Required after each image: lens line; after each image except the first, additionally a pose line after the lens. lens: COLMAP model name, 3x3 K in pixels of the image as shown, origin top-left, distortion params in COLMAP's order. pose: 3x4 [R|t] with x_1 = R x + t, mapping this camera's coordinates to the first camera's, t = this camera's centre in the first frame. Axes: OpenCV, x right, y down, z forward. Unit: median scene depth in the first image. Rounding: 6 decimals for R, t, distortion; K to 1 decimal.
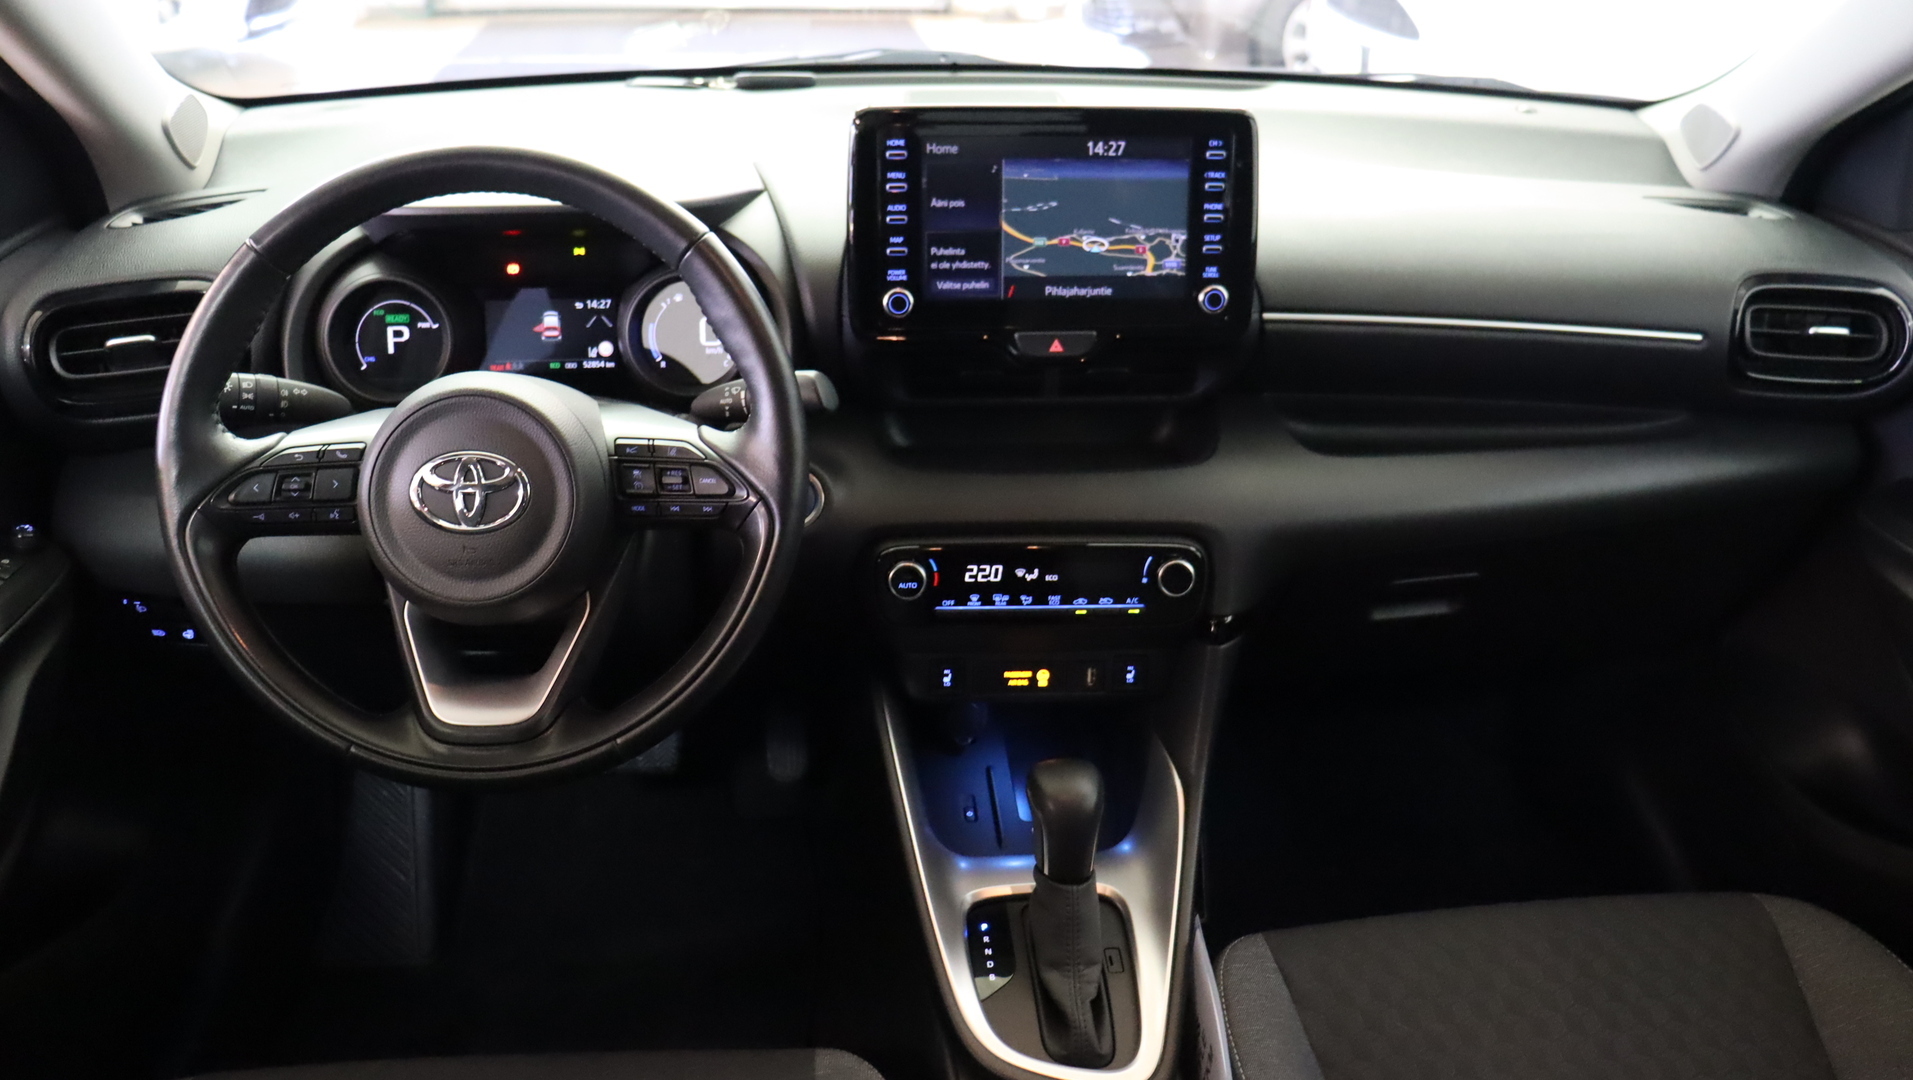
lens RADIAL K [[1623.0, 0, 956.5], [0, 1623.0, 540.0], [0, 0, 1]] dist [-0.192047, 0.191571]
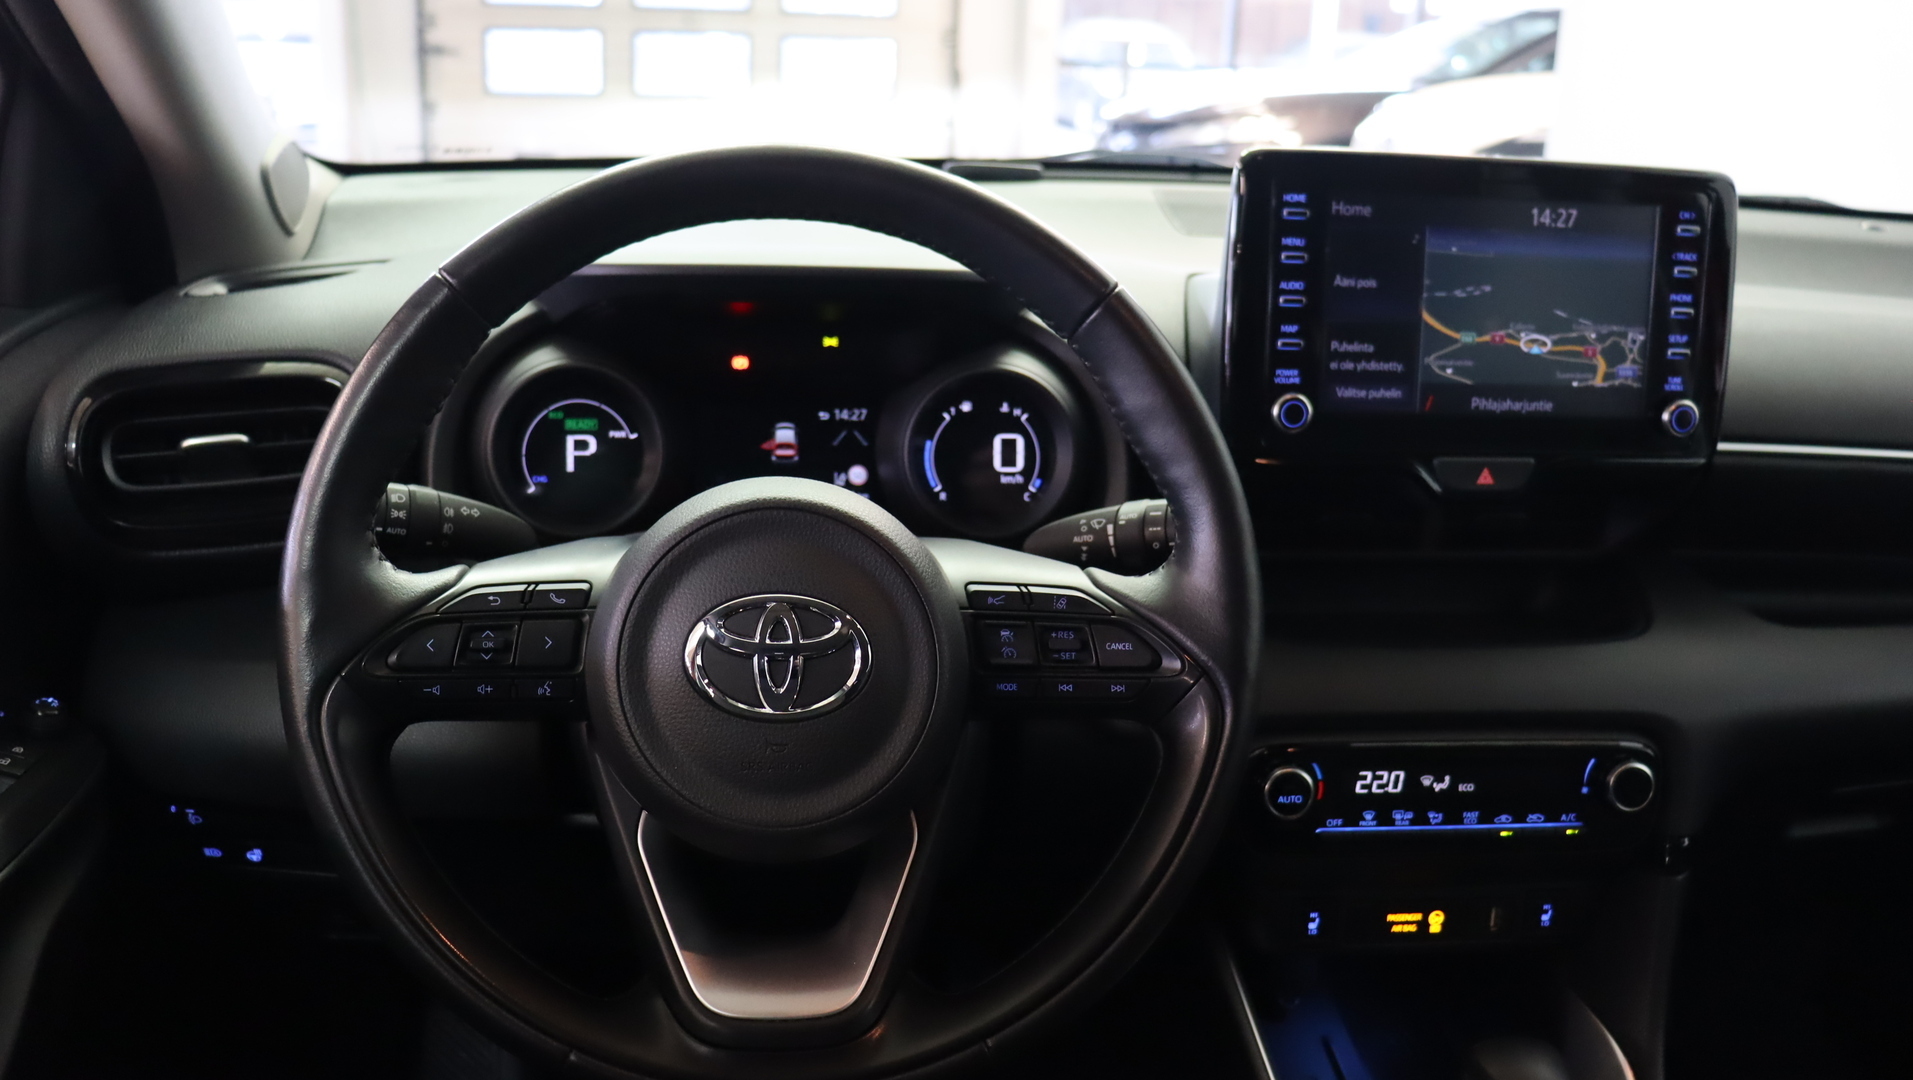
lens RADIAL K [[1623.0, 0, 956.5], [0, 1623.0, 540.0], [0, 0, 1]] dist [-0.192047, 0.191571]
pose [[0.999607, 0.011482, 0.025576, -0.205742], [-0.008195, 0.992111, -0.125098, 0.003813], [-0.026811, 0.124839, 0.991815, 0.280678]]
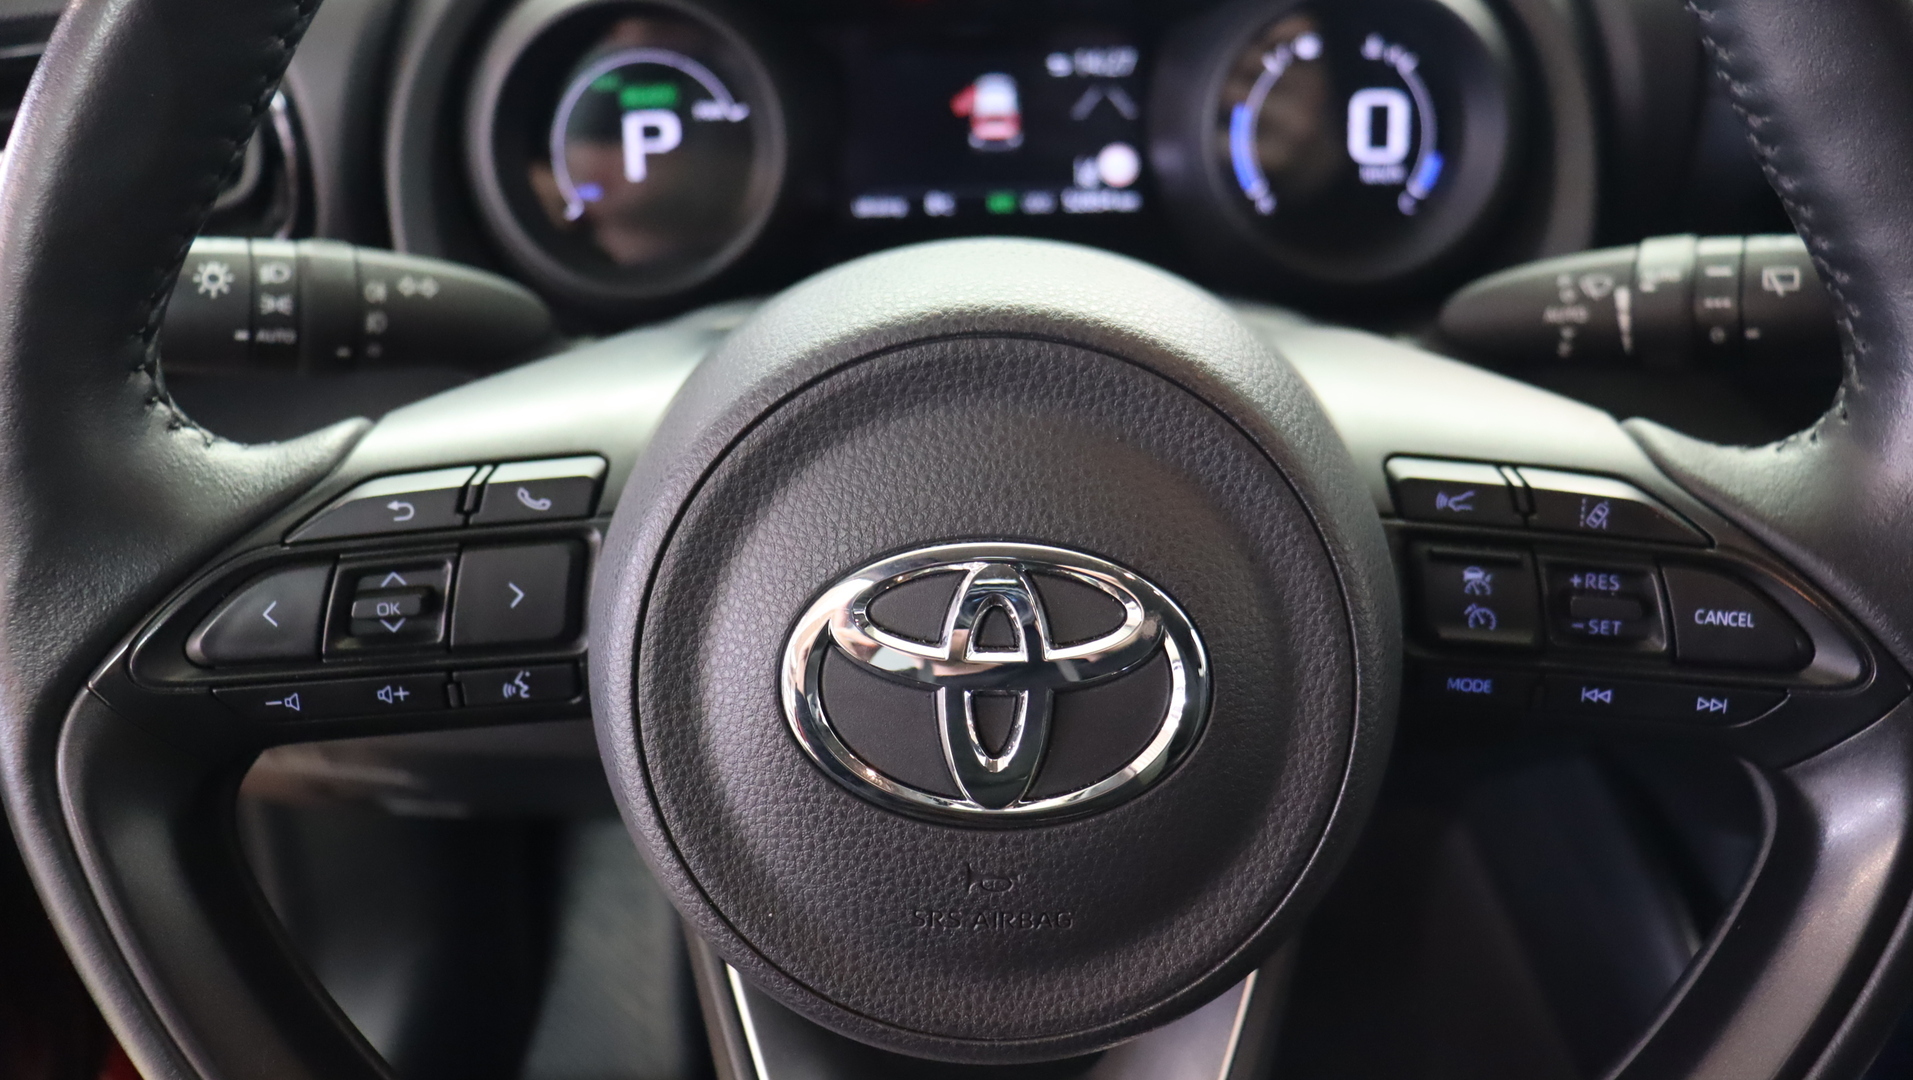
lens RADIAL K [[1561.0, 0, 924.4], [0, 1561.0, 542.1], [0, 0, 1]] dist [-0.150792, 0.173581]
pose [[0.993041, 0.025957, -0.114876, -0.235528], [-0.011552, 0.992174, 0.124329, -0.073389], [0.117204, -0.122137, 0.985569, 0.601658]]
